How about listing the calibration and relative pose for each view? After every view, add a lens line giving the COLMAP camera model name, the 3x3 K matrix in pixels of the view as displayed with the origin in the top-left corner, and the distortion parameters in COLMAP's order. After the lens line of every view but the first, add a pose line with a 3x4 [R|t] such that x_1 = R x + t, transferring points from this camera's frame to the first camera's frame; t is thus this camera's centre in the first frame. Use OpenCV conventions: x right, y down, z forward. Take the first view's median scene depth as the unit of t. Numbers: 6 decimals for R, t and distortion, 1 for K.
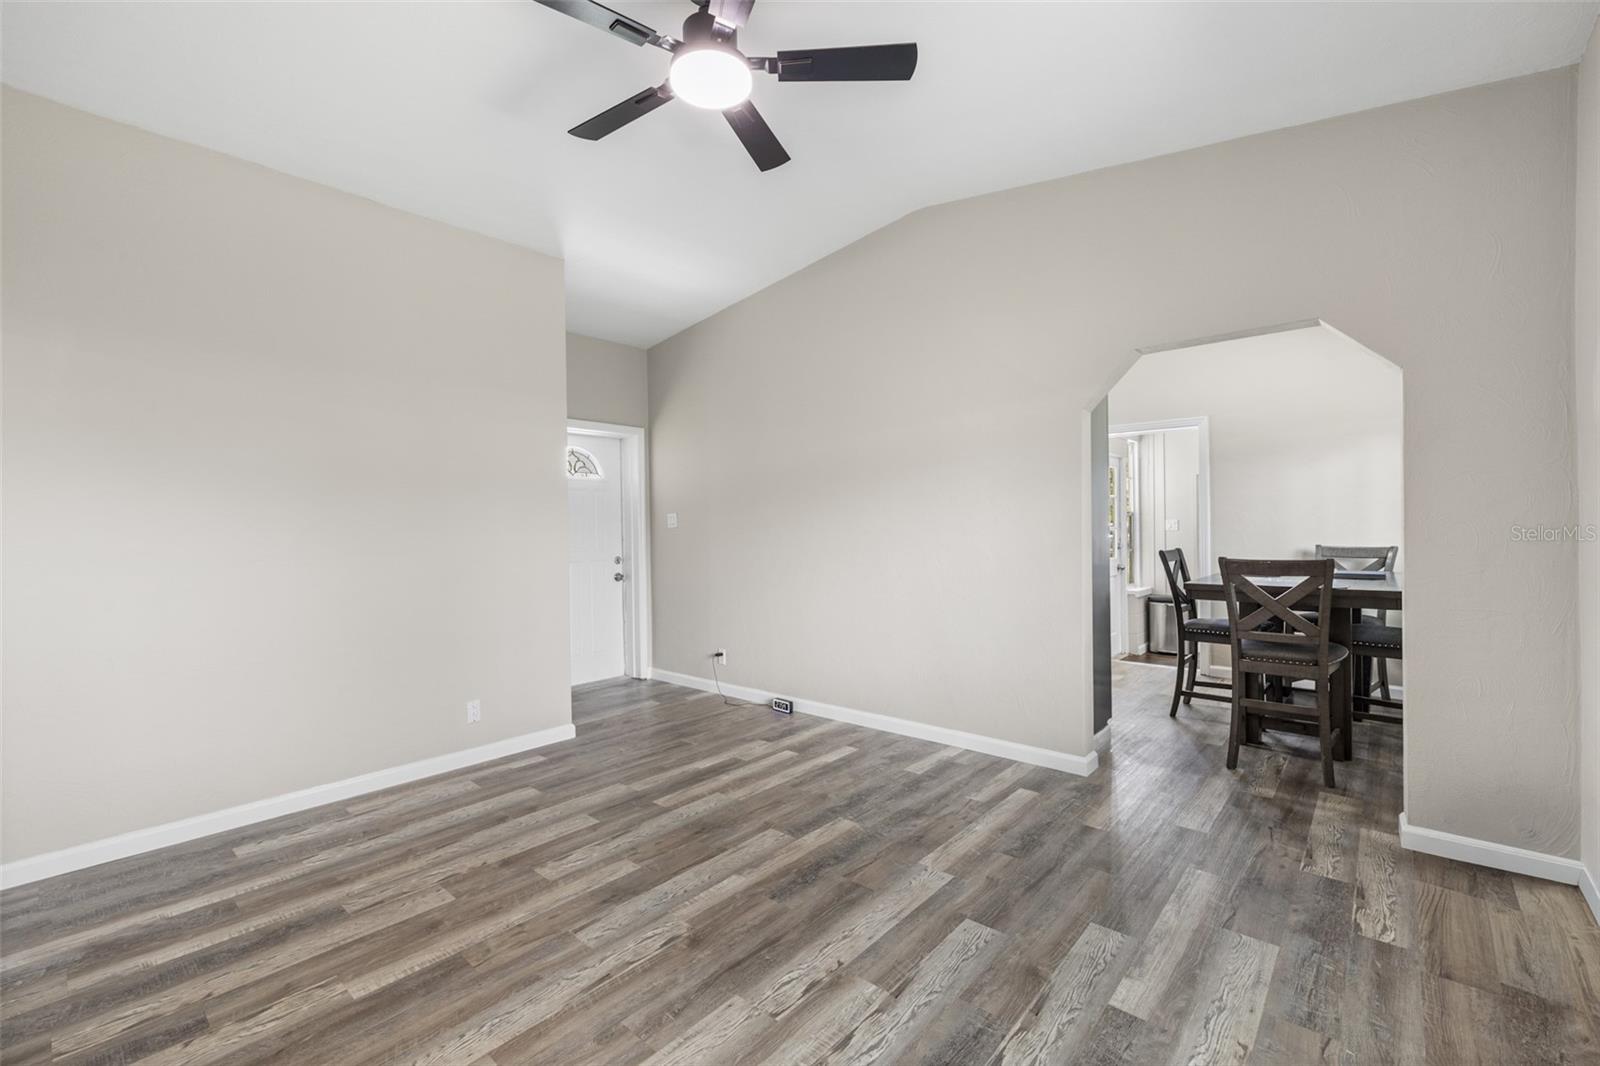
lens RADIAL K [[671.3, 0, 799.0], [0, 671.3, 521.4], [0, 0, 1]] dist [-0.000673, 0.000227]
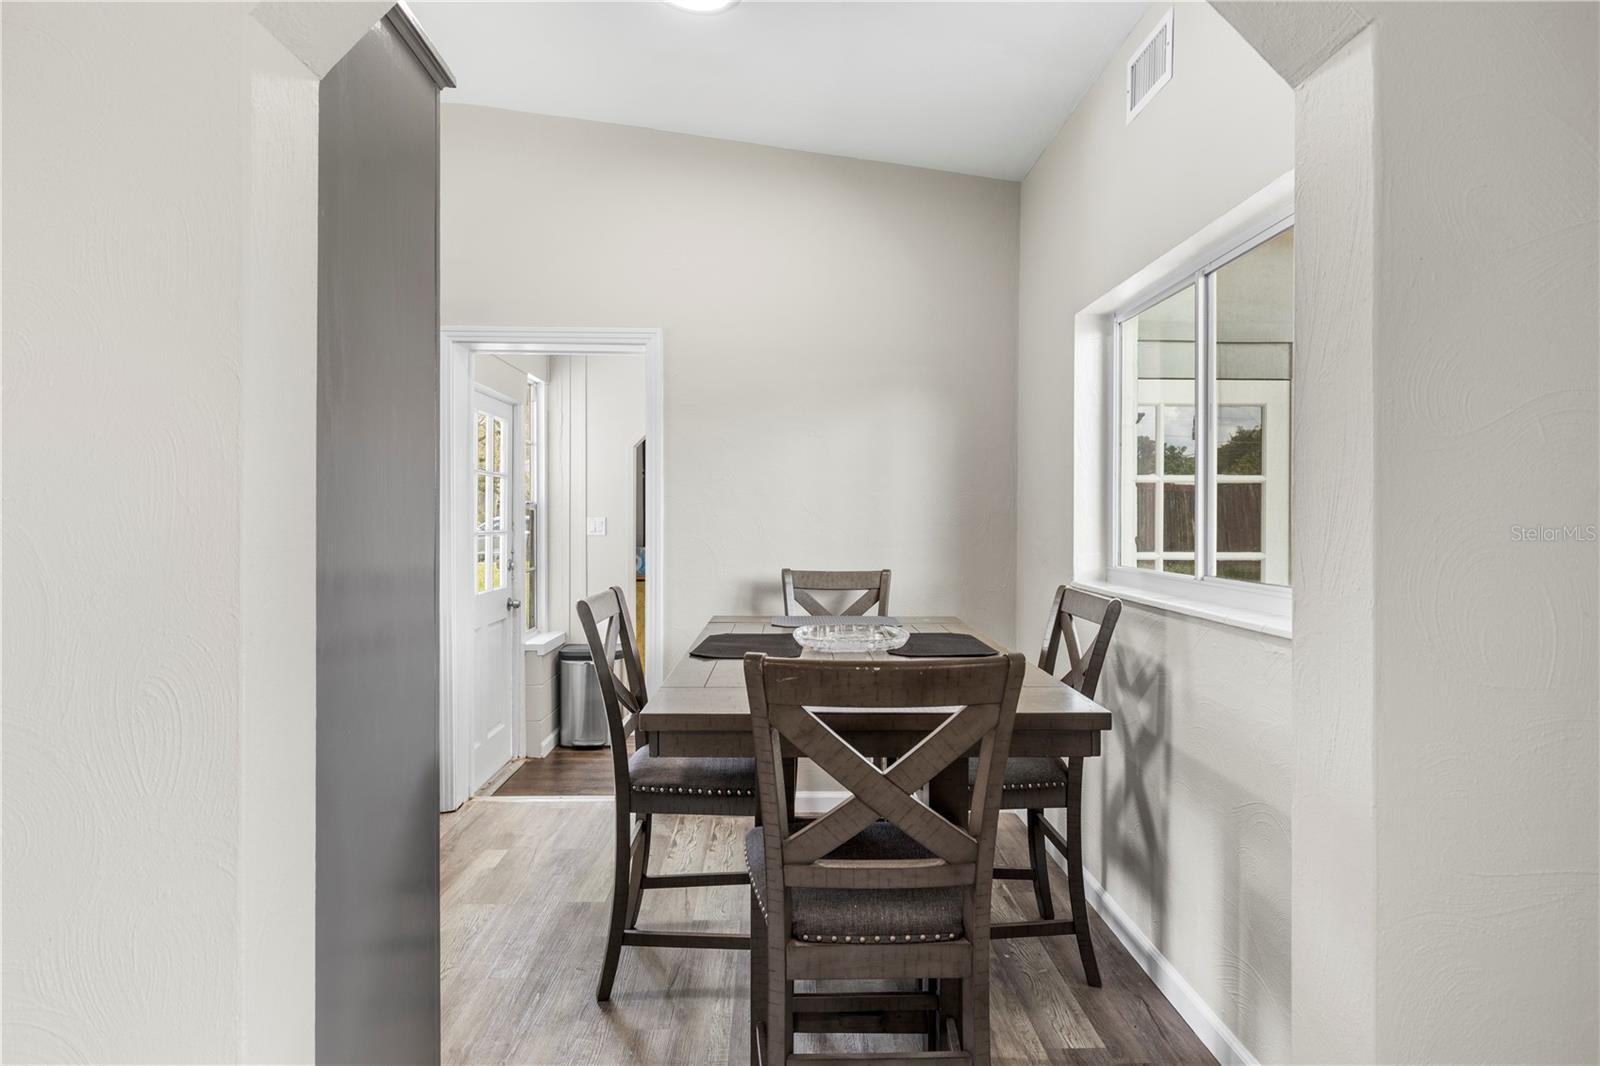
lens RADIAL K [[844.7, 0, 800.0], [0, 844.7, 533.0], [0, 0, 1]] dist [-0.000140, -0.000014]
pose [[0.732751, 0.000087, 0.680497, 0.184882], [-0.018450, 0.999635, 0.019739, -0.006205], [-0.680247, -0.027019, 0.732485, 0.343496]]
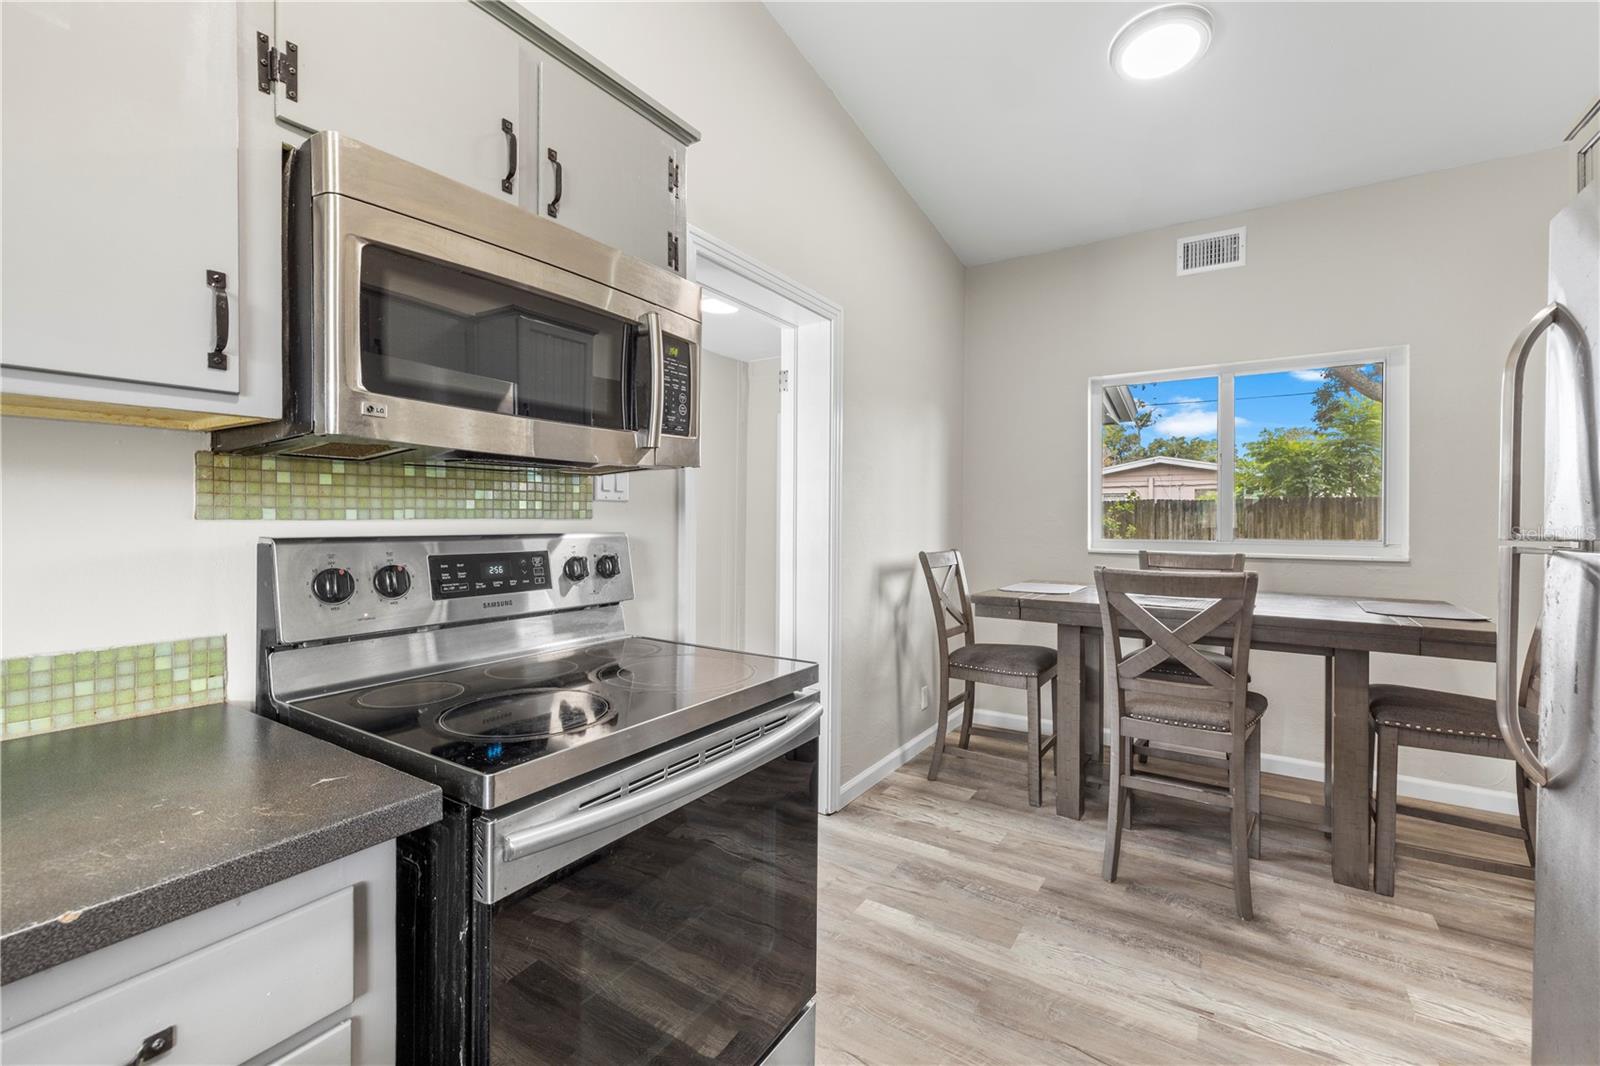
lens RADIAL K [[671.3, 0, 799.0], [0, 671.3, 521.4], [0, 0, 1]] dist [-0.000673, 0.000227]
pose [[-0.138976, 0.006149, 0.990277, 0.084443], [-0.009459, 0.999927, -0.007537, 0.010621], [-0.990251, -0.010415, -0.138908, 0.863239]]
